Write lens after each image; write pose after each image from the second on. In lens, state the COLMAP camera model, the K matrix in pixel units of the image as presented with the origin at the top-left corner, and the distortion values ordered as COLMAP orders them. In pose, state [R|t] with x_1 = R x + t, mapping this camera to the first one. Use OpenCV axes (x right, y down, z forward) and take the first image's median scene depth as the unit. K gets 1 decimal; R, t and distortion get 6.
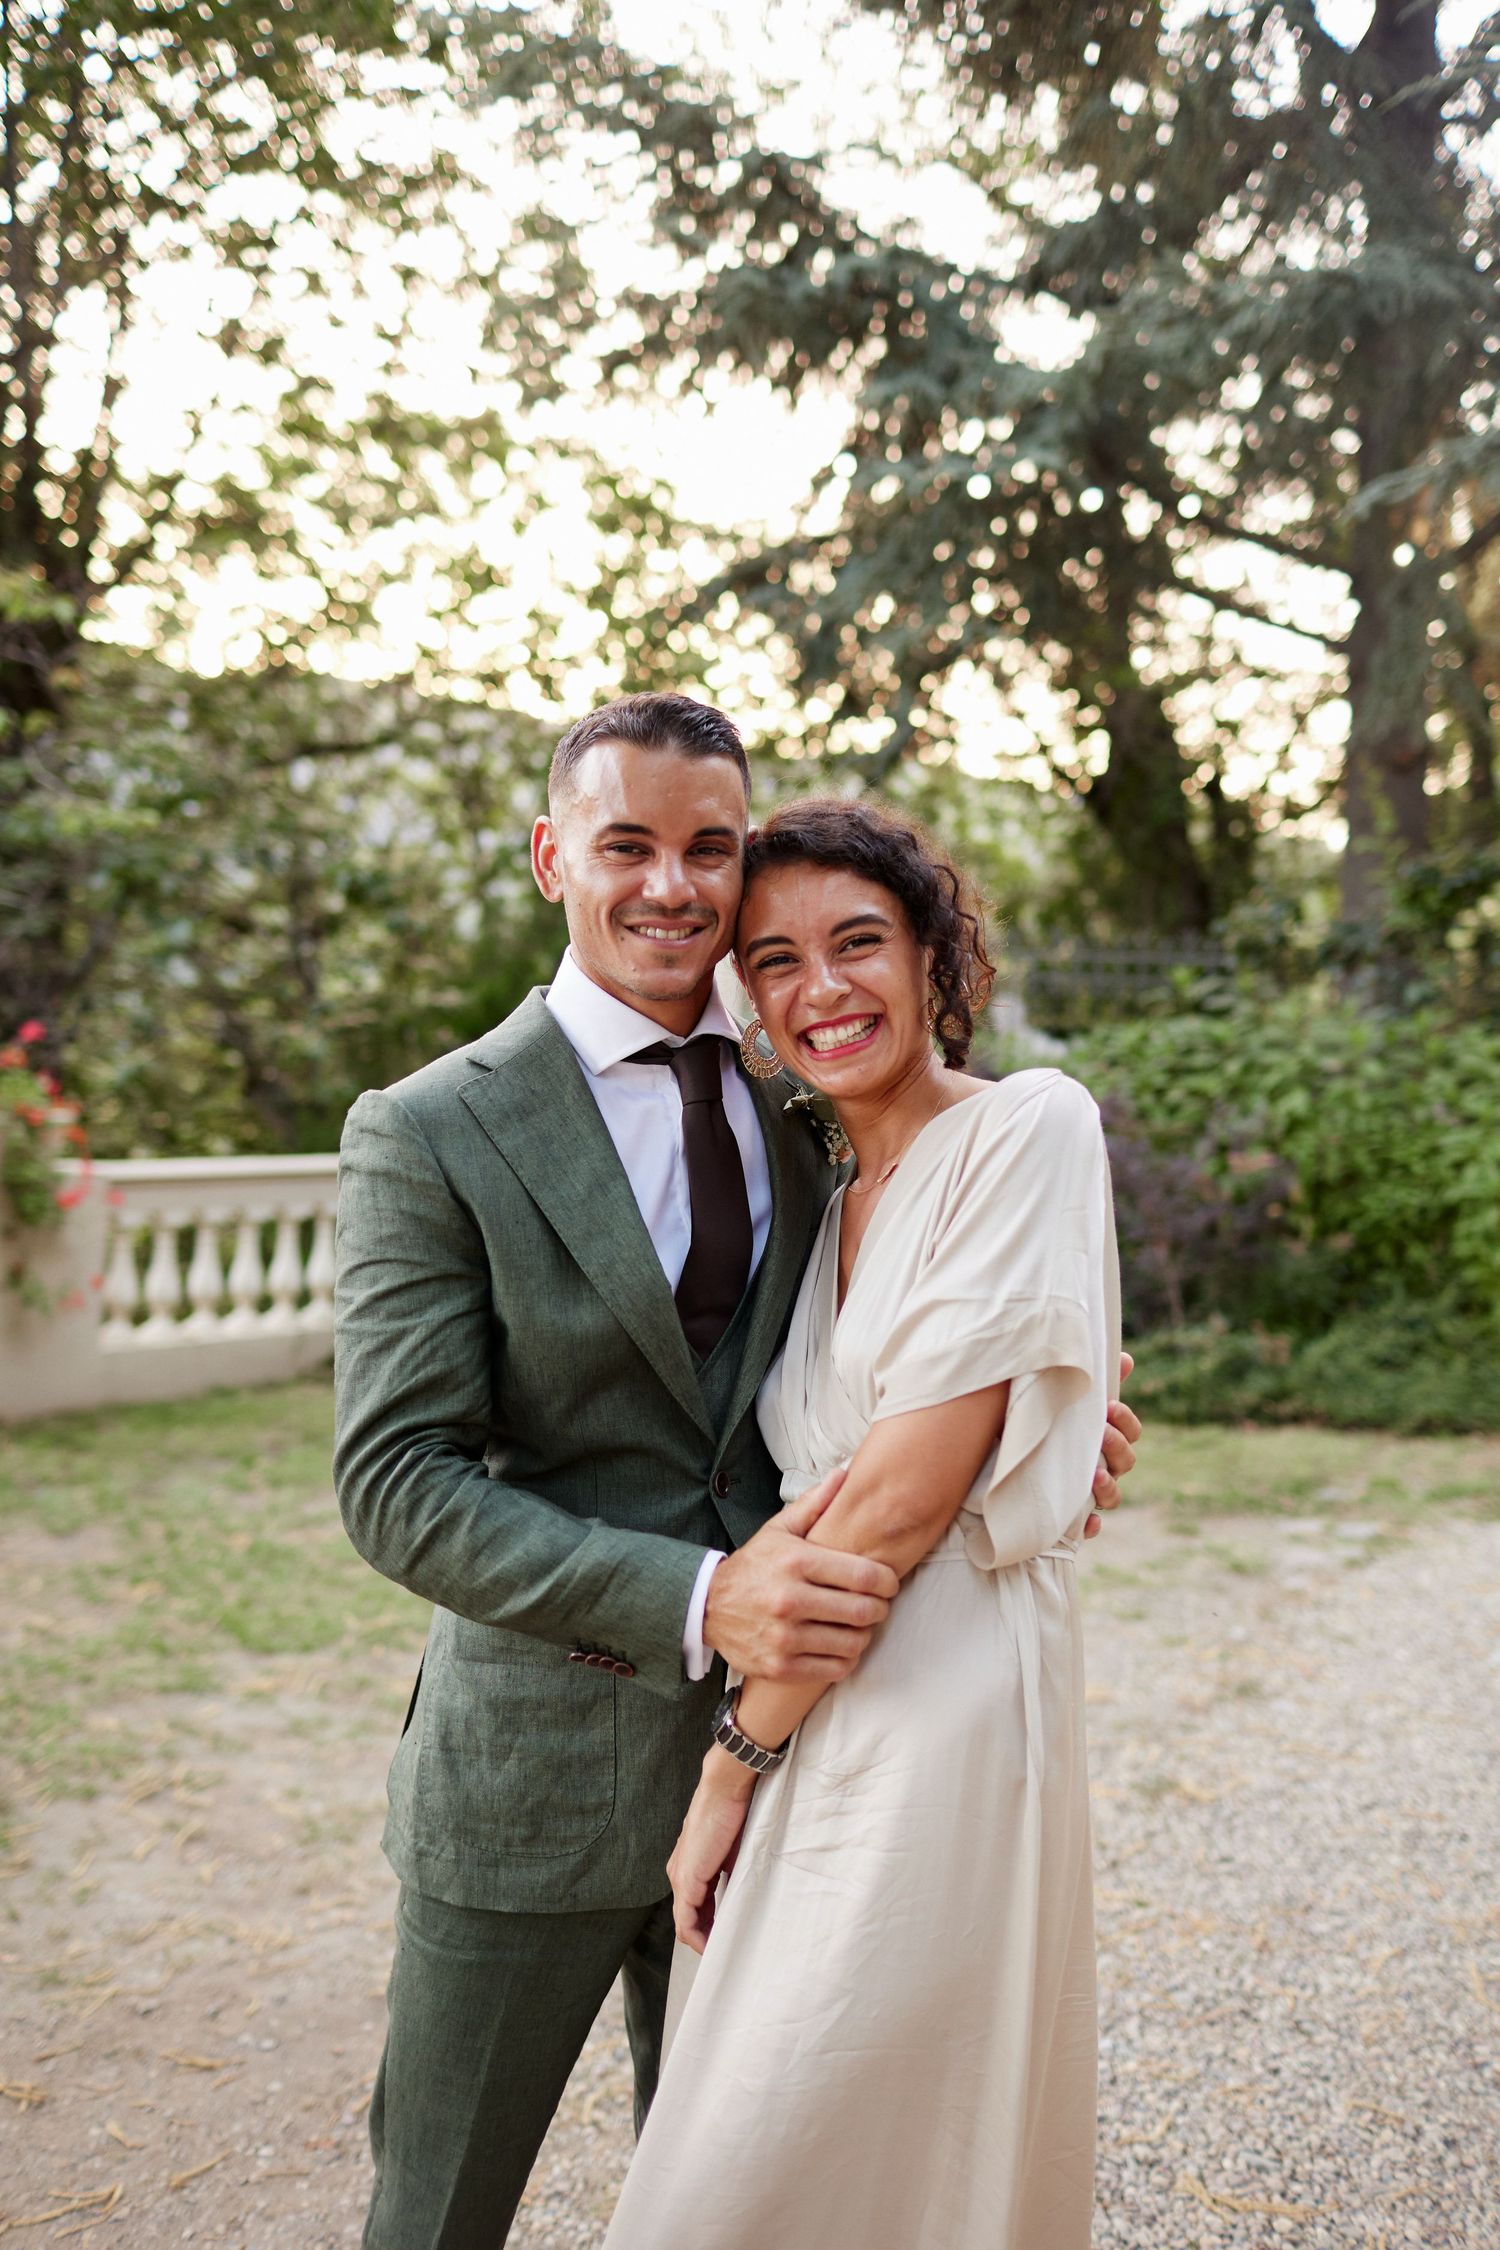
lens RADIAL K [[2203.2, 0, 750.0], [0, 2203.2, 1125.0], [0, 0, 1]] dist [-0.058372, 0.014227]
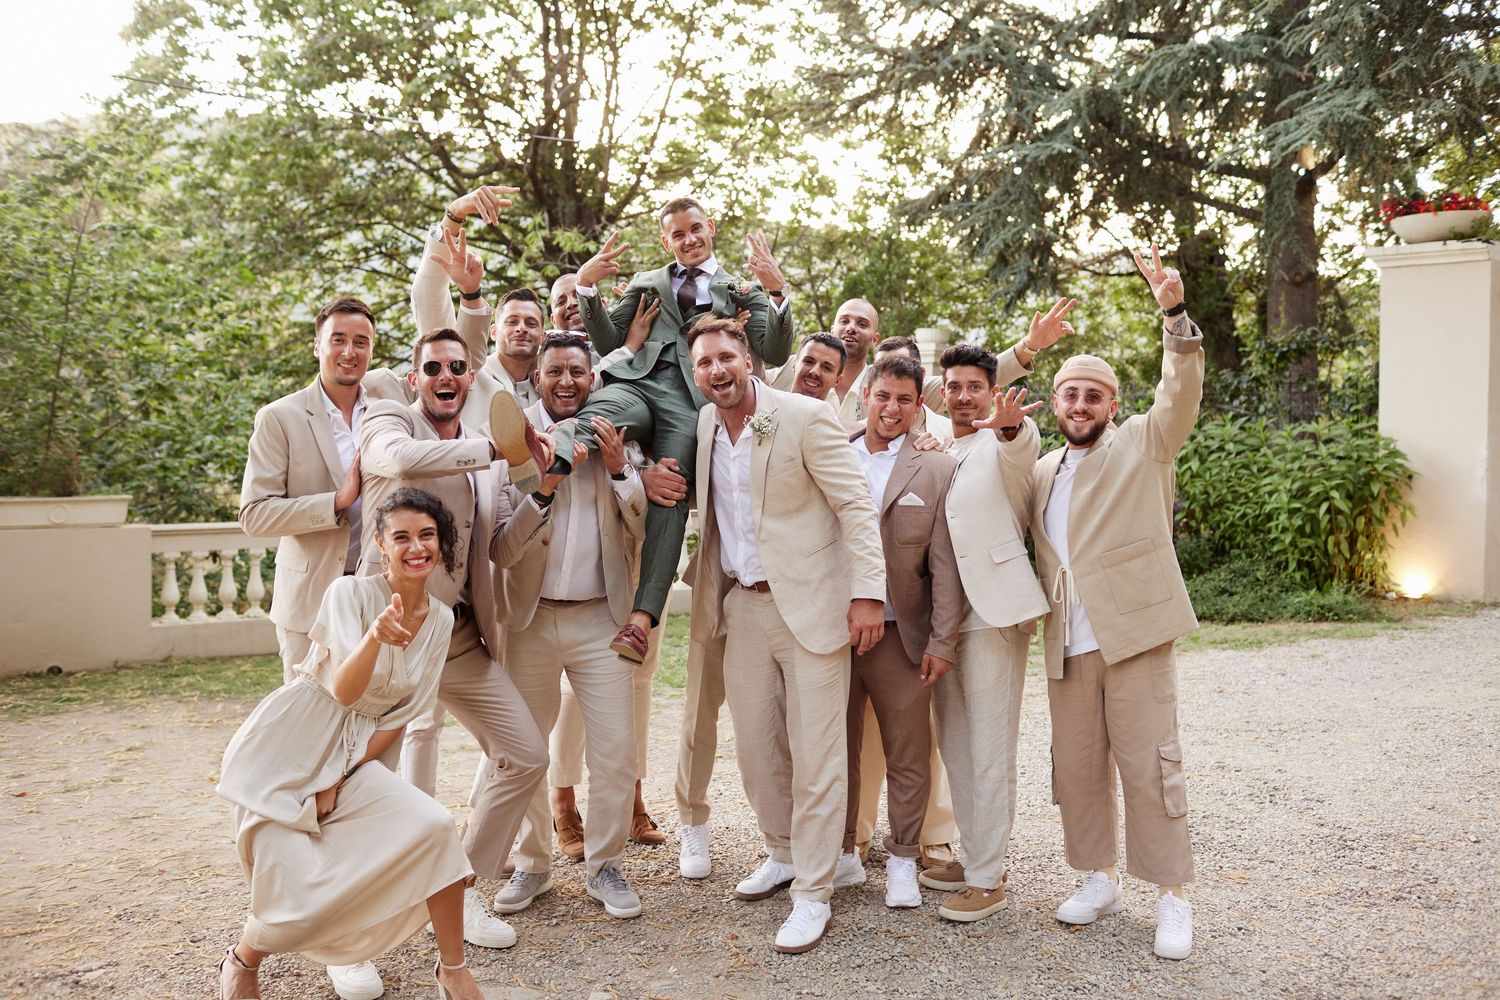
lens RADIAL K [[1468.8, 0, 750.0], [0, 1468.8, 500.0], [0, 0, 1]] dist [-0.058372, 0.014227]
pose [[0.979556, -0.026705, -0.199393, 0.061853], [0.025305, 0.999634, -0.009569, 0.012314], [0.199576, 0.004328, 0.979873, -0.192975]]
